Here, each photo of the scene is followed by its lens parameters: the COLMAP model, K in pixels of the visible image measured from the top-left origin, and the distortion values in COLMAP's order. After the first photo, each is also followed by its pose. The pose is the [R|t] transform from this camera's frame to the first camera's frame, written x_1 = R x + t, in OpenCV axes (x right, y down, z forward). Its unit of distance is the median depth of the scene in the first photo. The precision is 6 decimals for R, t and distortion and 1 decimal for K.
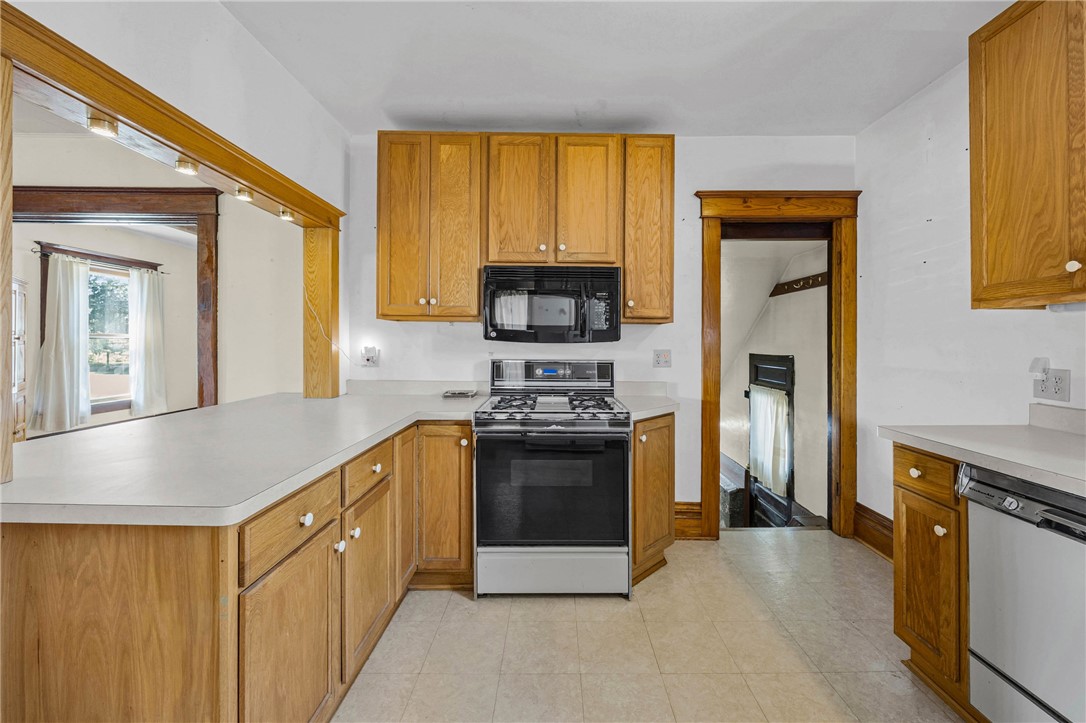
lens RADIAL K [[430.0, 0, 555.3], [0, 430.0, 341.4], [0, 0, 1]] dist [-0.004126, 0.000304]
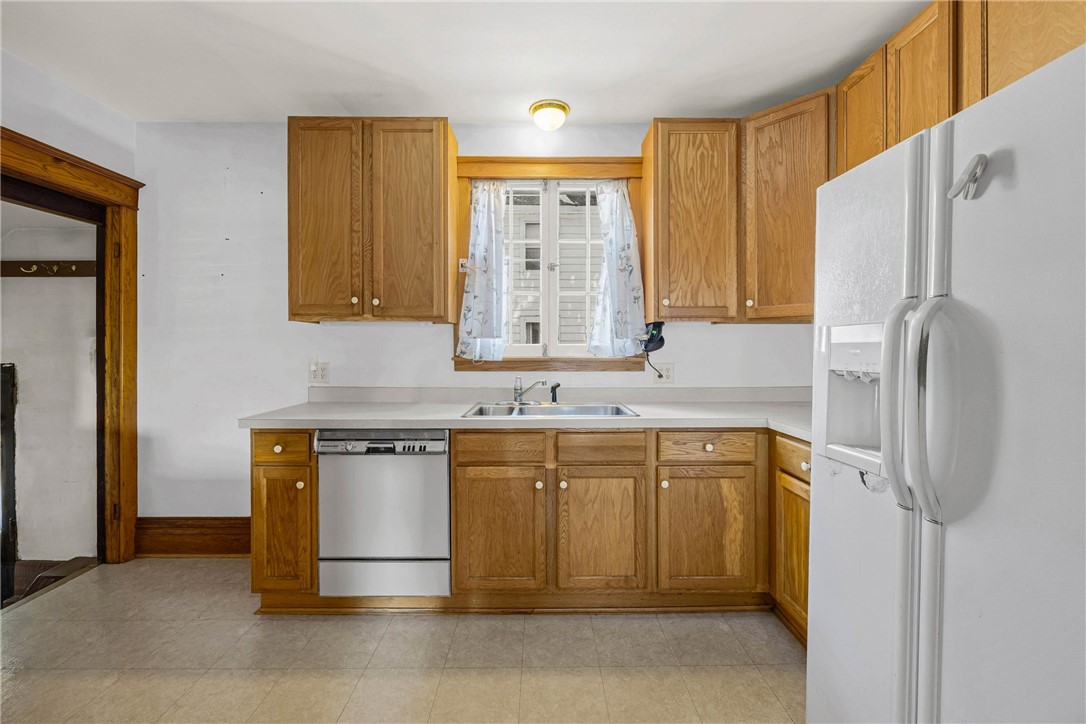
lens RADIAL K [[448.4, 0, 543.8], [0, 448.4, 348.8], [0, 0, 1]] dist [-0.001435, 0.000061]
pose [[-0.002044, -0.009926, 0.999949, -0.304711], [-0.001506, 0.999950, 0.009923, -0.001647], [-0.999997, -0.001486, -0.002059, 0.141488]]
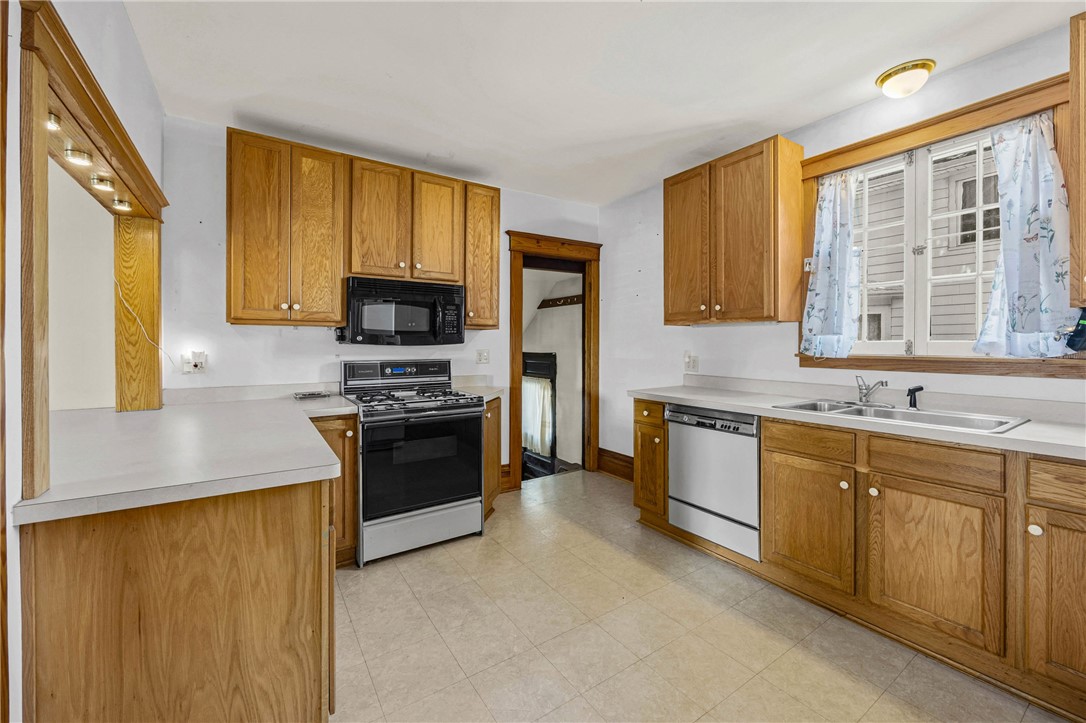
lens RADIAL K [[436.6, 0, 546.3], [0, 436.6, 343.2], [0, 0, 1]] dist [-0.003270, -0.000043]
pose [[0.831071, -0.007666, 0.556114, -0.364649], [0.006126, 0.999971, 0.004628, -0.005634], [-0.556133, -0.000439, 0.831093, -0.213896]]
